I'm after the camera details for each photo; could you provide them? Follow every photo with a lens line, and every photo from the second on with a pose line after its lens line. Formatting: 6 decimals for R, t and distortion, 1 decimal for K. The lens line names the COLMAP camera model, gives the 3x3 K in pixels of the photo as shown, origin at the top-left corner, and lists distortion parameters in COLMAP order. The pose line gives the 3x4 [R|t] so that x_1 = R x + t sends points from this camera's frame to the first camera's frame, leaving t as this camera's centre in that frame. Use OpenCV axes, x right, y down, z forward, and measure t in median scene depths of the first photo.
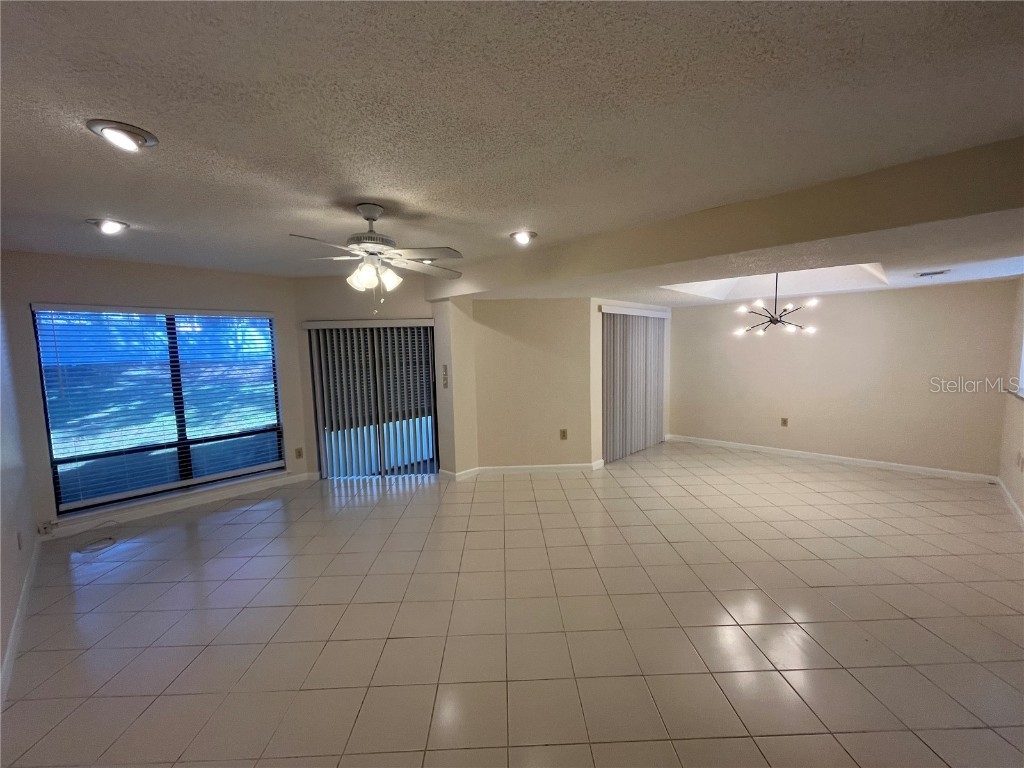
lens RADIAL K [[412.6, 0, 510.3], [0, 412.6, 387.2], [0, 0, 1]] dist [0.000215, -0.000311]
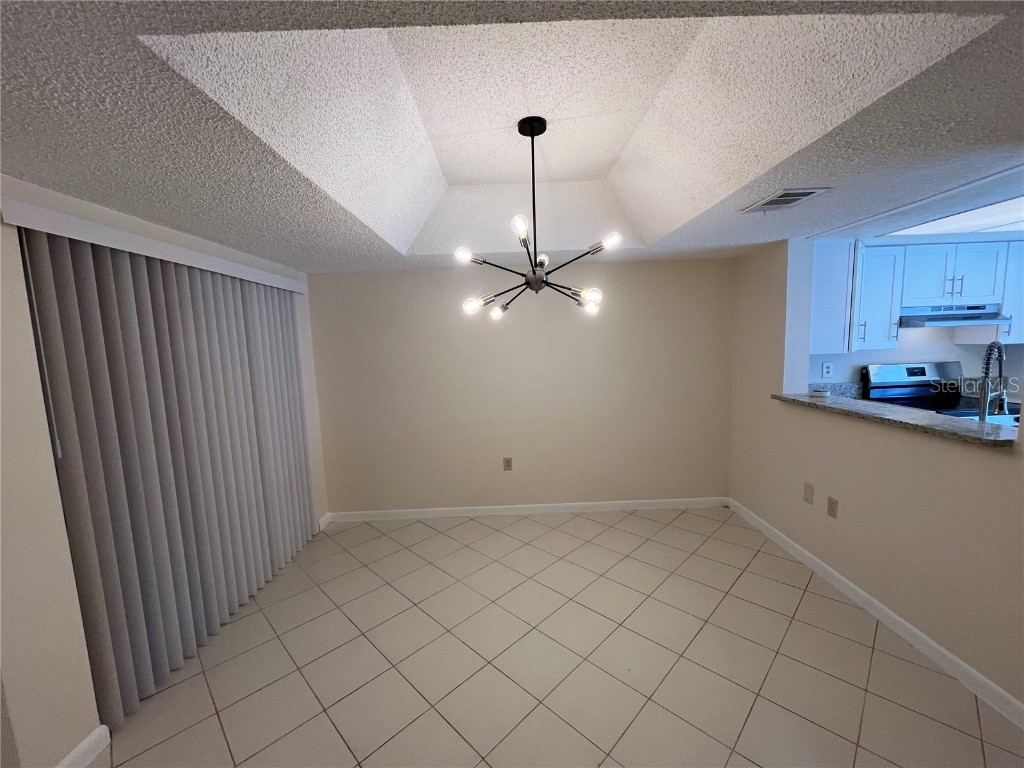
lens RADIAL K [[412.6, 0, 510.3], [0, 412.6, 387.2], [0, 0, 1]] dist [0.000215, -0.000311]
pose [[0.713835, -0.082738, 0.695409, 0.291985], [0.087514, 0.995752, 0.028639, -0.062819], [-0.694824, 0.040414, 0.718043, 0.664962]]
